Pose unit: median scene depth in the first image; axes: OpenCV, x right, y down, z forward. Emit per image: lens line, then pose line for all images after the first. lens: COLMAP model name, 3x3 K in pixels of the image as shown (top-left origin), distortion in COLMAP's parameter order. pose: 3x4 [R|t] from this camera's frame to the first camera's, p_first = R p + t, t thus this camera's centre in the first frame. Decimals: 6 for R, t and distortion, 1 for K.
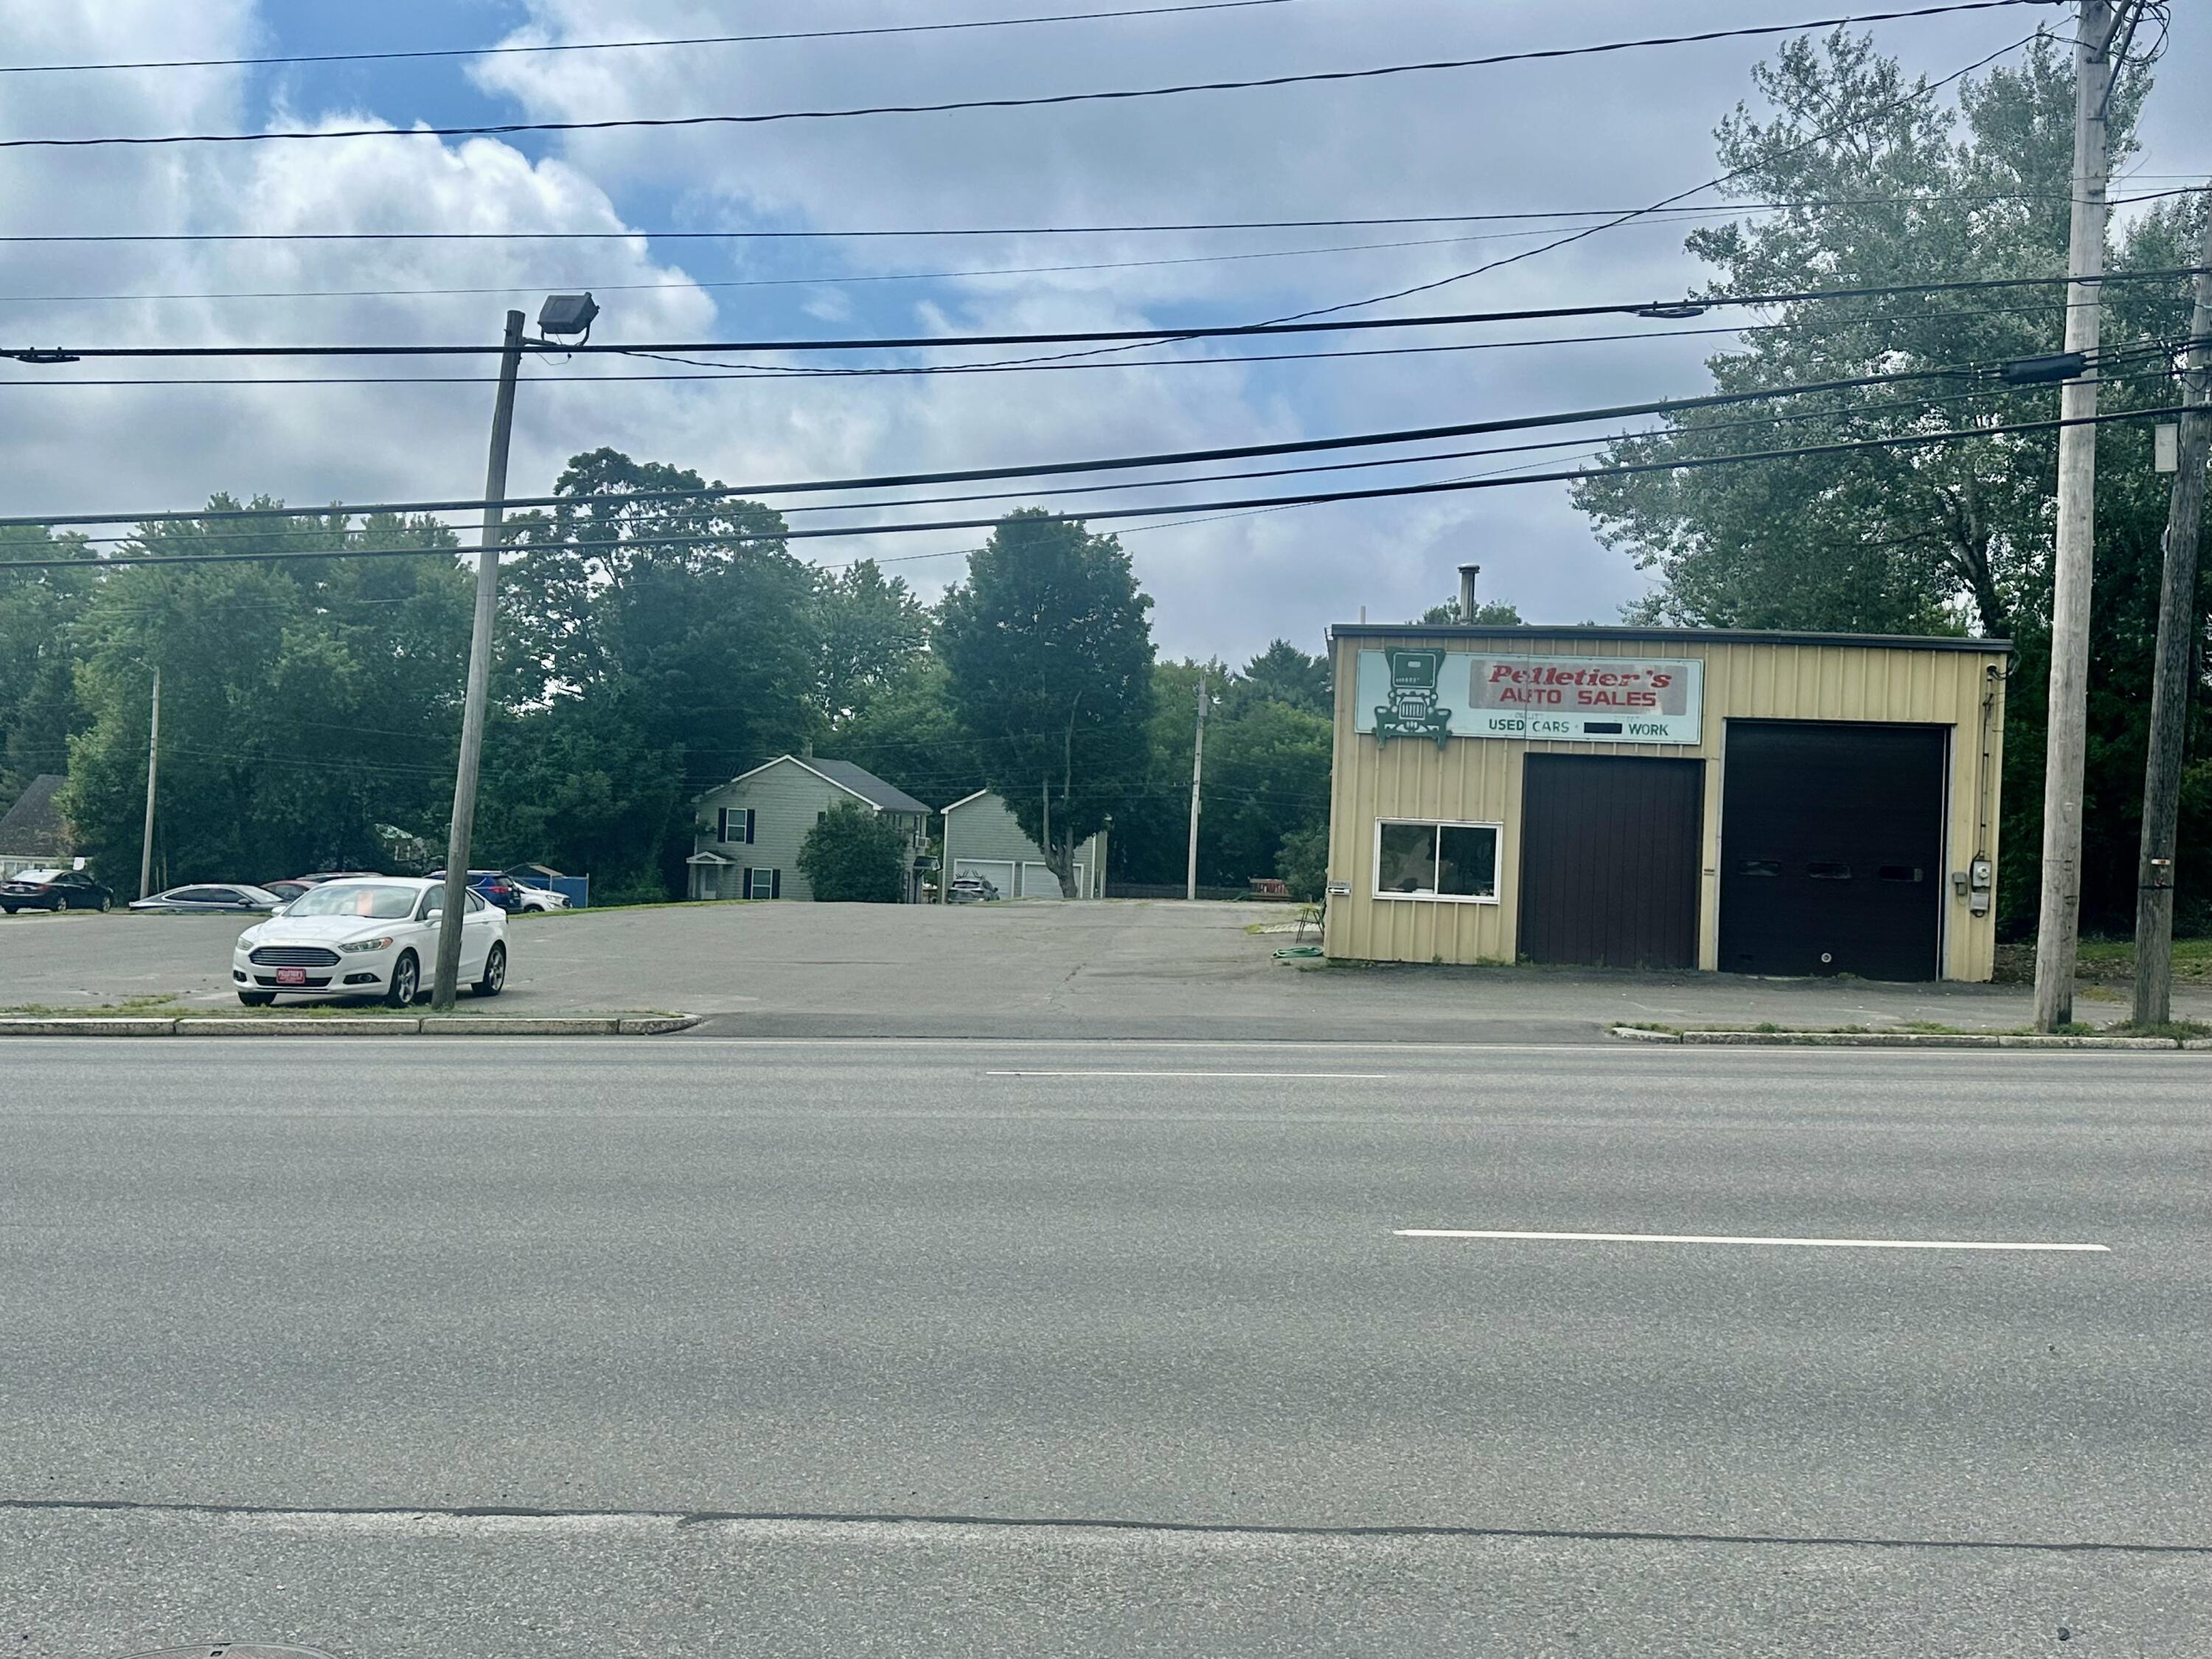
lens RADIAL K [[2360.3, 0, 1106.0], [0, 2360.3, 829.5], [0, 0, 1]] dist [0.131994, -0.004967]
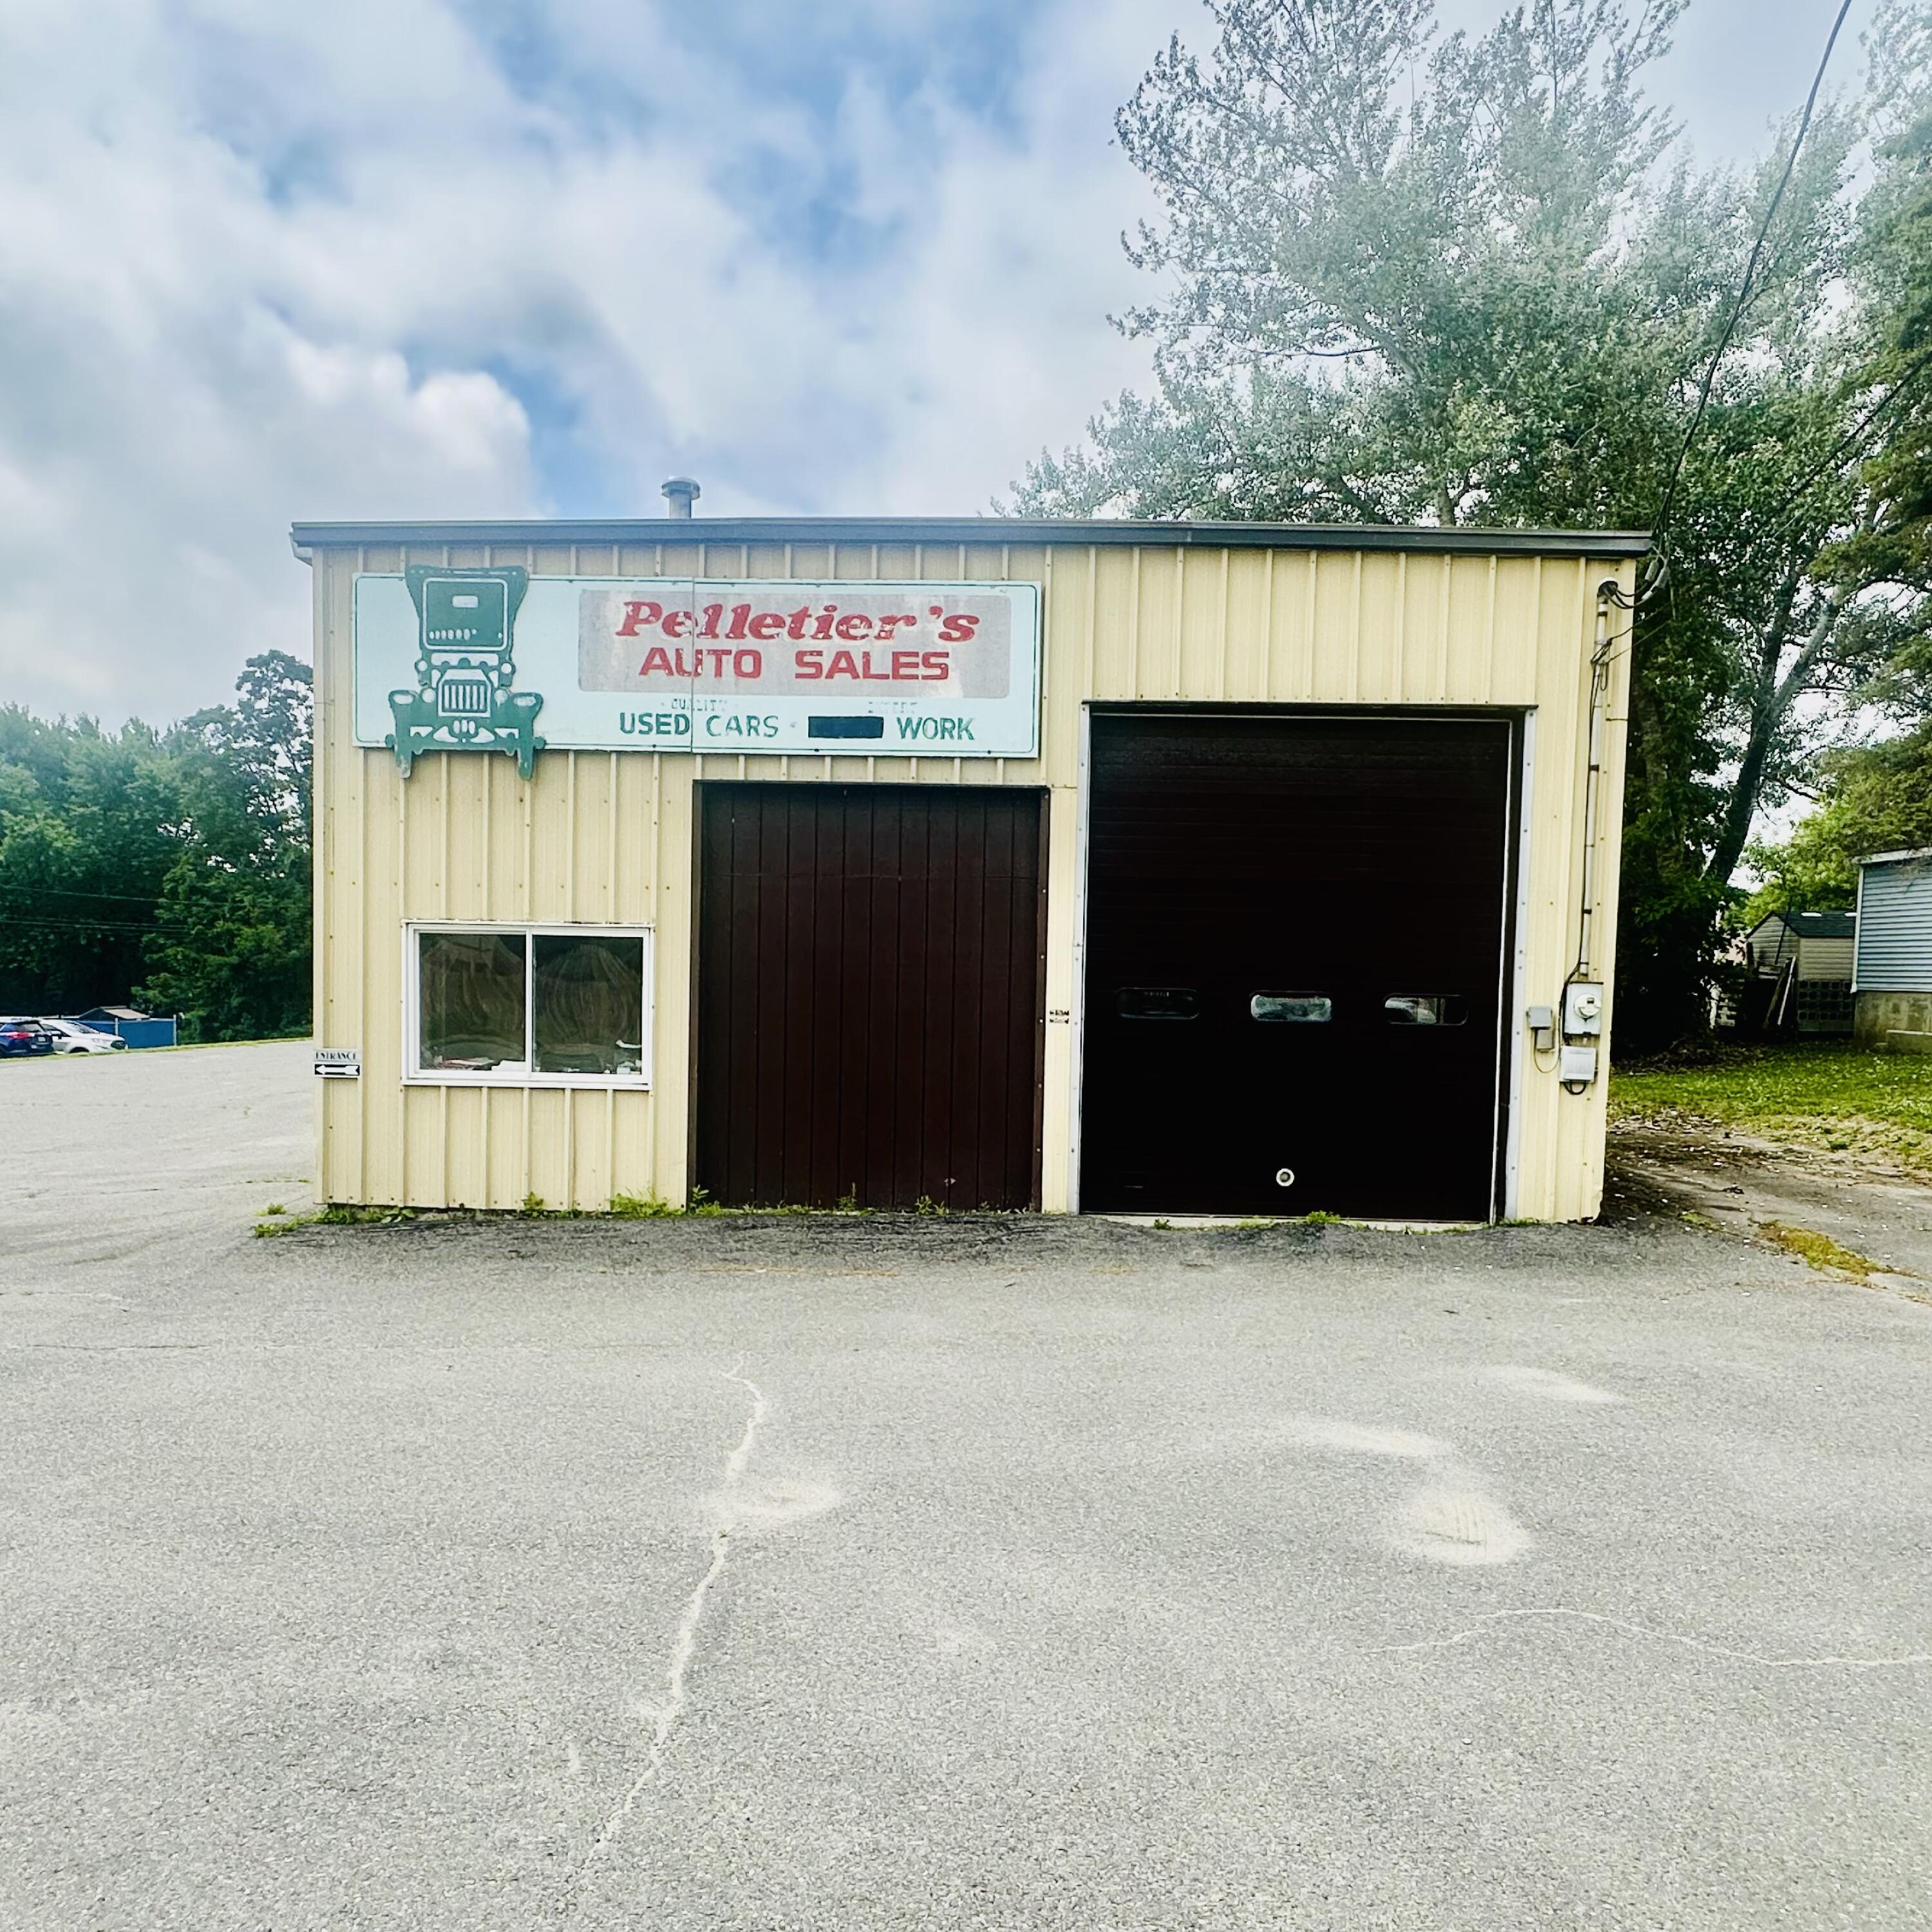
lens RADIAL K [[1466.8, 0, 960.9], [0, 1466.8, 1063.9], [0, 0, 1]] dist [-0.004851, 0.000251]
pose [[0.997285, -0.024491, 0.069451, 0.208826], [0.019841, 0.997564, 0.066871, 0.006883], [-0.070920, -0.065311, 0.995342, 0.687622]]
